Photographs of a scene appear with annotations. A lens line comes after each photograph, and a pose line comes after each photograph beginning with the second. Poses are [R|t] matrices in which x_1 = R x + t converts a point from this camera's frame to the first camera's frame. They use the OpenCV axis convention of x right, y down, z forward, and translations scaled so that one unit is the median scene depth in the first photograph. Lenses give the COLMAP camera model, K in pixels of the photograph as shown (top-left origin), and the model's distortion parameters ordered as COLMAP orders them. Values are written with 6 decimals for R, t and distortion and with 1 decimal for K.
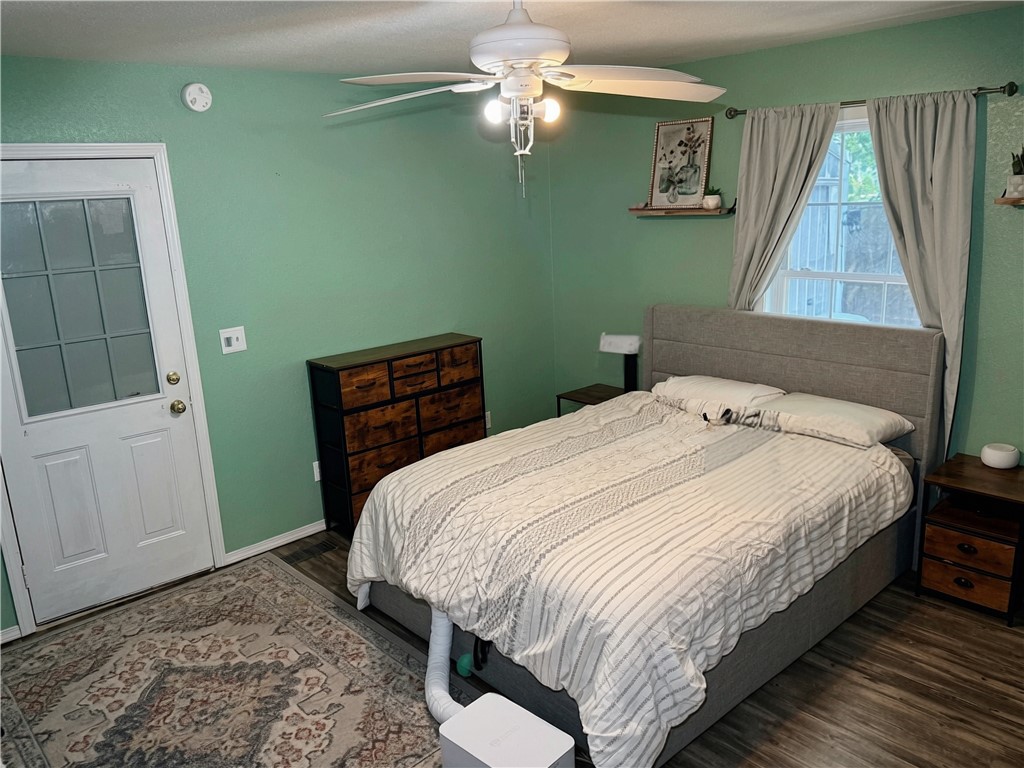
lens RADIAL K [[781.1, 0, 516.6], [0, 781.1, 377.8], [0, 0, 1]] dist [0.062966, -0.013230]
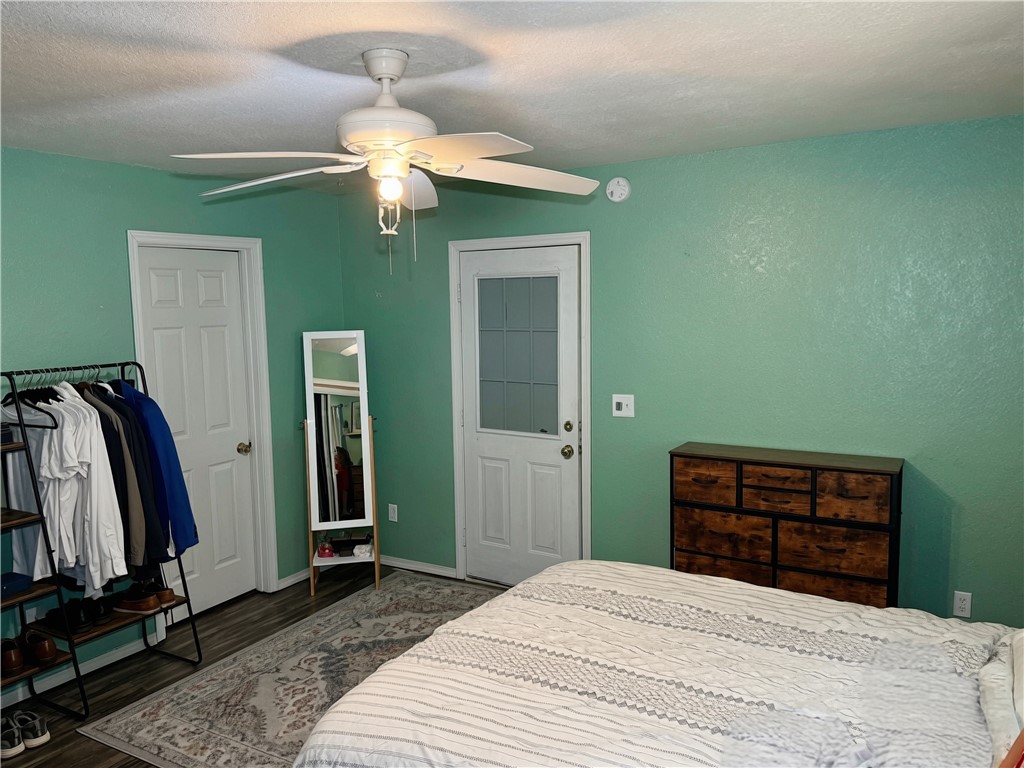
lens RADIAL K [[781.1, 0, 512.7], [0, 781.1, 380.6], [0, 0, 1]] dist [0.062966, -0.013230]
pose [[0.308933, 0.137068, -0.941155, 0.612734], [-0.222415, 0.972534, 0.068631, -0.123924], [0.924712, 0.188124, 0.330933, 0.510522]]
